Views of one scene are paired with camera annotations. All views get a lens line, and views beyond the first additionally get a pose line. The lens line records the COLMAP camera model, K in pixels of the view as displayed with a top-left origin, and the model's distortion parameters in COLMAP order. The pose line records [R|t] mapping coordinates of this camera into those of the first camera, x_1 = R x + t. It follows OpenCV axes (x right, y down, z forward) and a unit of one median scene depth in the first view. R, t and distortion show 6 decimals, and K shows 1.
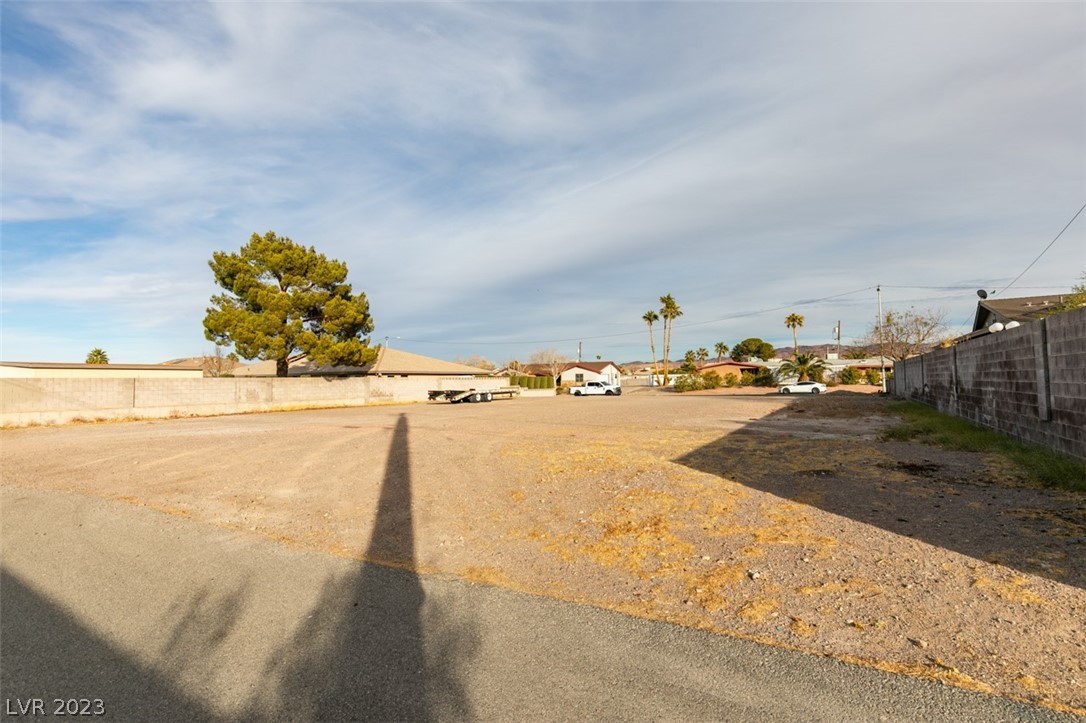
lens RADIAL K [[505.6, 0, 548.9], [0, 505.6, 368.6], [0, 0, 1]] dist [0.020501, 0.000030]
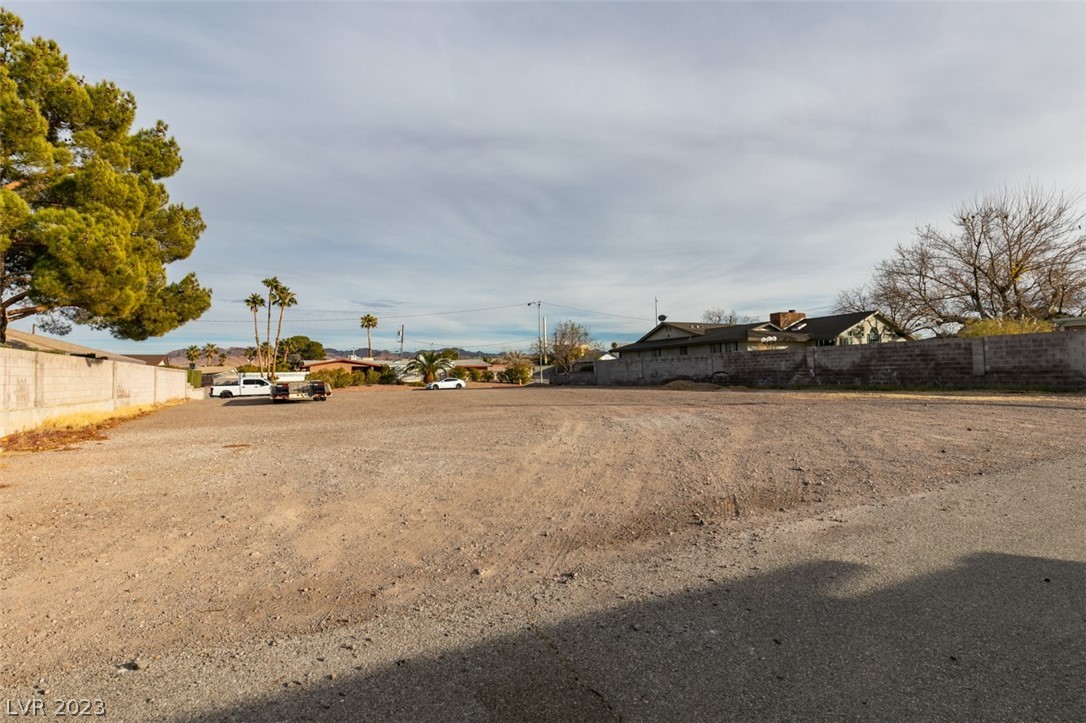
lens RADIAL K [[529.9, 0, 536.2], [0, 529.9, 361.3], [0, 0, 1]] dist [0.001113, -0.002728]
pose [[0.566434, 0.027722, 0.823641, -0.274504], [-0.011067, 0.999600, -0.026033, 0.013166], [-0.824033, 0.005631, 0.566514, 0.158541]]
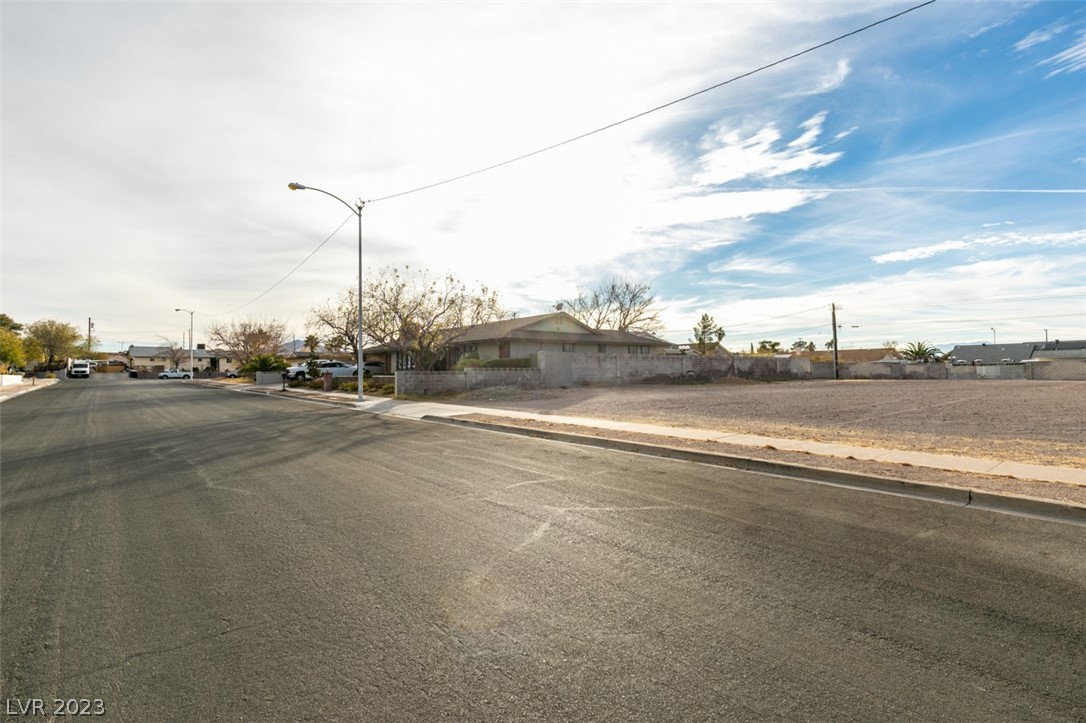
lens RADIAL K [[529.9, 0, 541.6], [0, 529.9, 357.9], [0, 0, 1]] dist [0.001113, -0.002728]
pose [[-0.941163, 0.033923, 0.336247, 0.172763], [0.015875, 0.998289, -0.056280, 0.024253], [-0.337580, -0.047630, -0.940091, 0.896896]]
